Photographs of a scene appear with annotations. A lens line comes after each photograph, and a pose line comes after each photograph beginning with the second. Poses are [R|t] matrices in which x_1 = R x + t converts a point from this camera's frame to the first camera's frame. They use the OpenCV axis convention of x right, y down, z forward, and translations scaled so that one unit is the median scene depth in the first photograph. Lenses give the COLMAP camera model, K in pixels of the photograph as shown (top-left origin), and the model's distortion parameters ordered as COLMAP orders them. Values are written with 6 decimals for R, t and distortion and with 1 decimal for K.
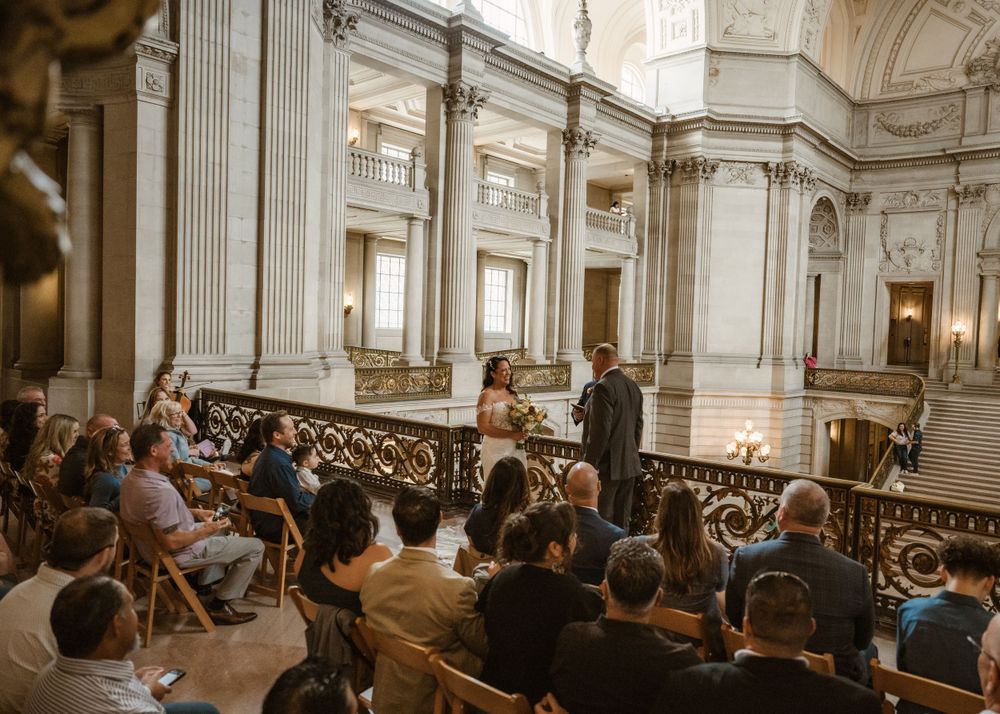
lens RADIAL K [[745.8, 0, 555.3], [0, 745.8, 362.8], [0, 0, 1]] dist [0.000830, 0.003234]
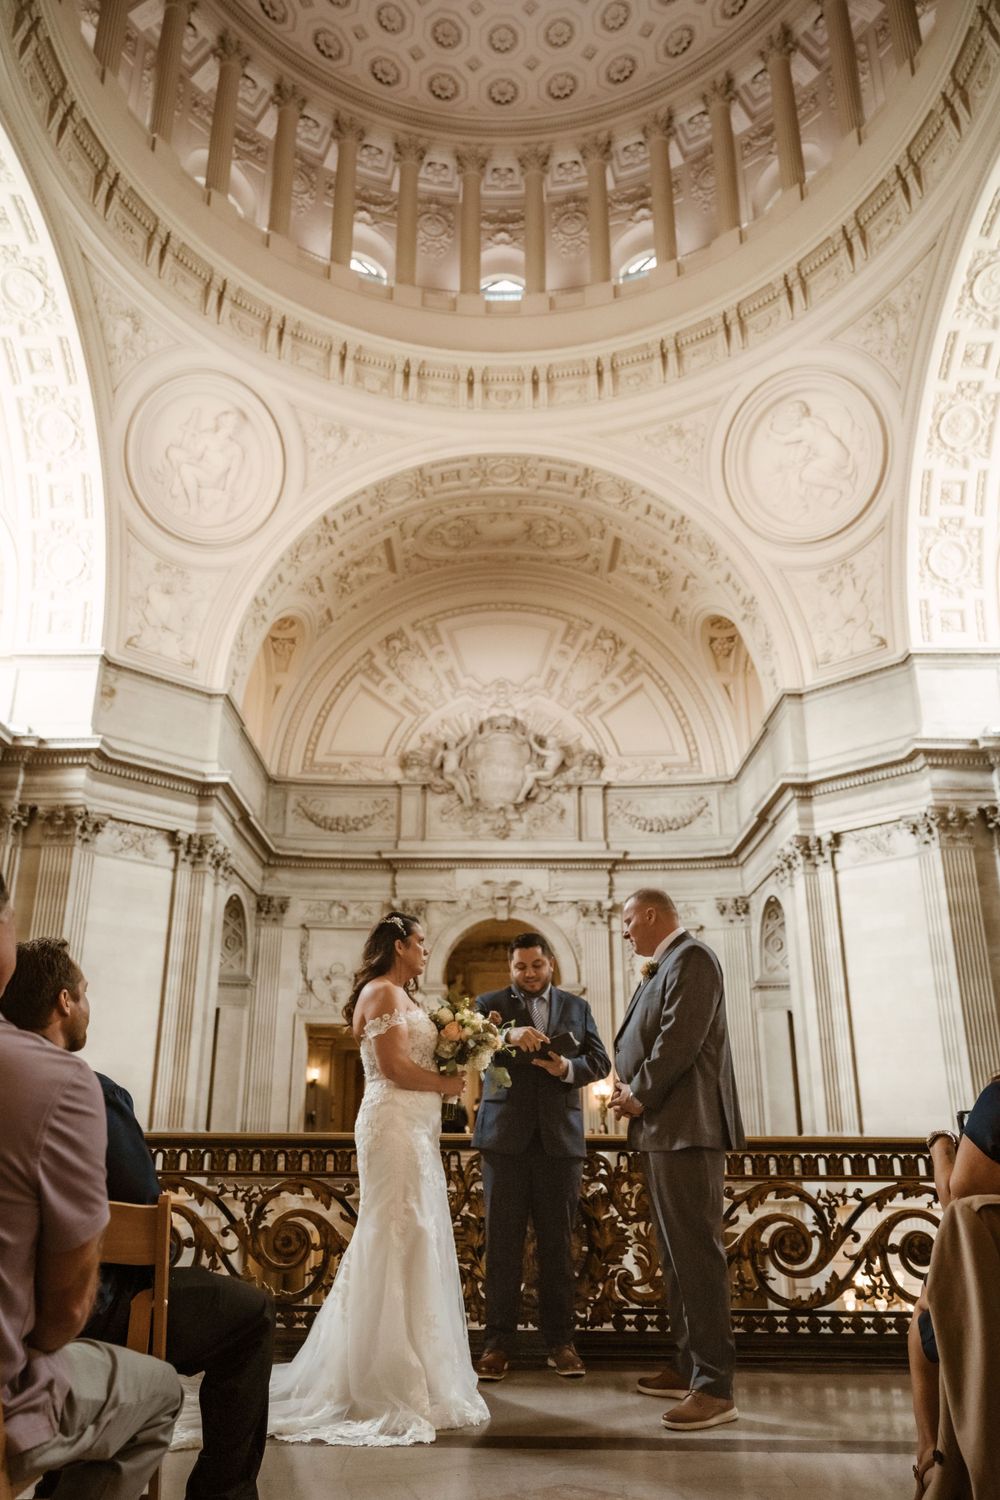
lens RADIAL K [[1083.1, 0, 477.9], [0, 1083.1, 787.1], [0, 0, 1]] dist [-0.004274, 0.001655]
pose [[0.783337, 0.170740, 0.597688, -0.092056], [0.045673, 0.943127, -0.329280, 0.029219], [-0.619917, 0.285236, 0.730988, 0.094484]]
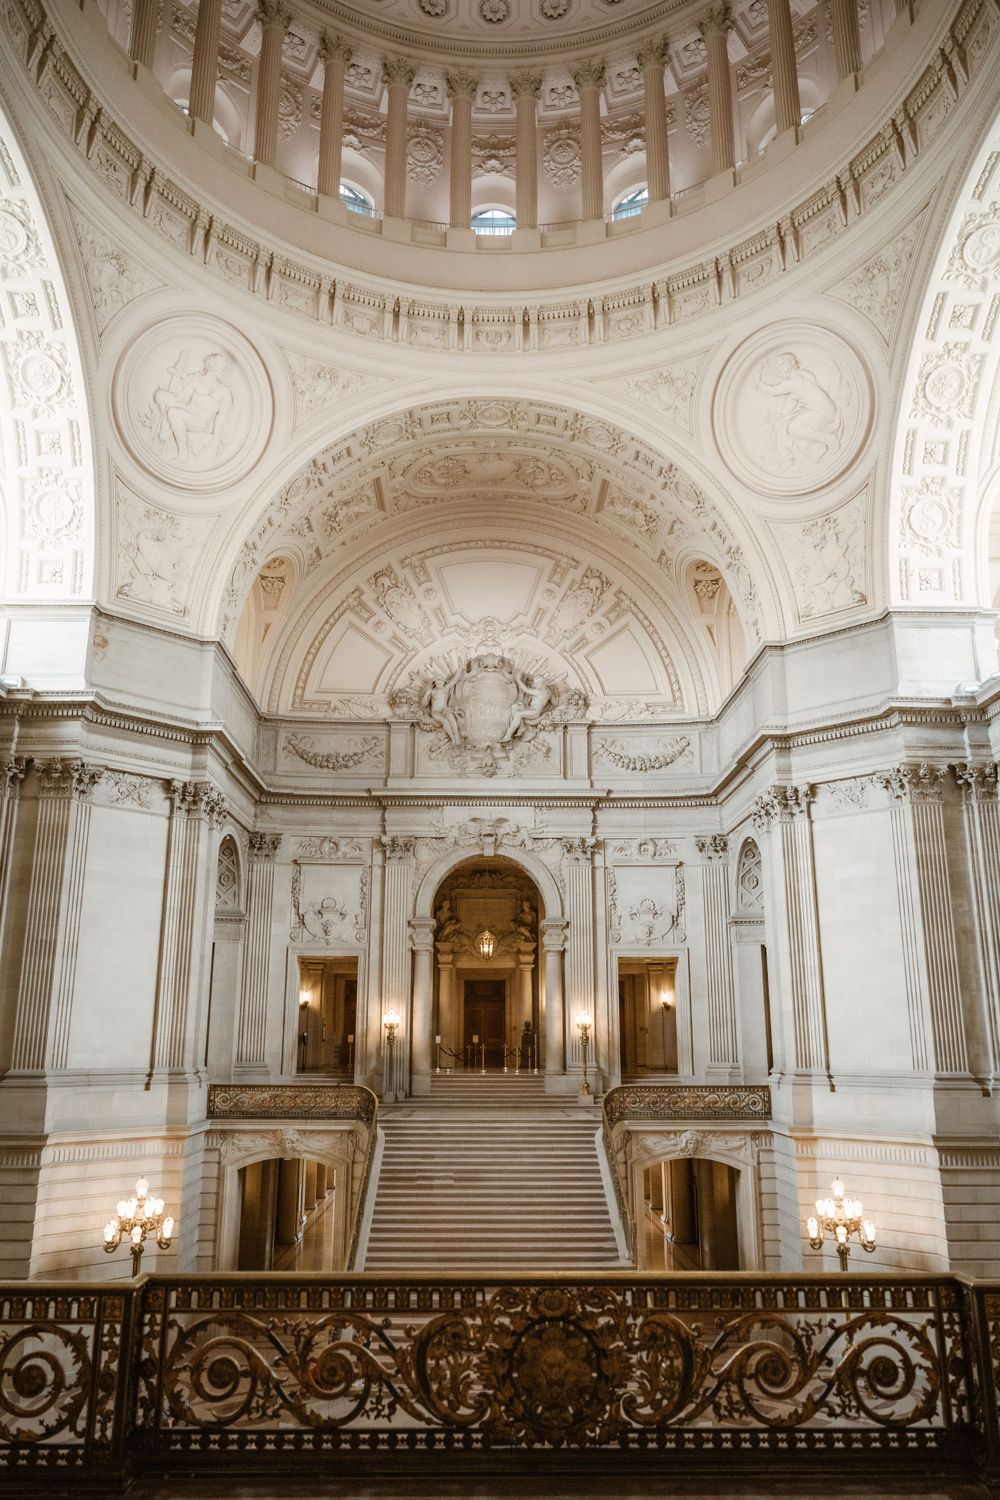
lens RADIAL K [[1070.9, 0, 493.3], [0, 1070.9, 768.9], [0, 0, 1]] dist [-0.005370, 0.000580]
pose [[0.763110, 0.126469, 0.633774, -0.112627], [0.050037, 0.966160, -0.253045, -0.011809], [-0.644329, 0.224813, 0.730958, 0.077260]]
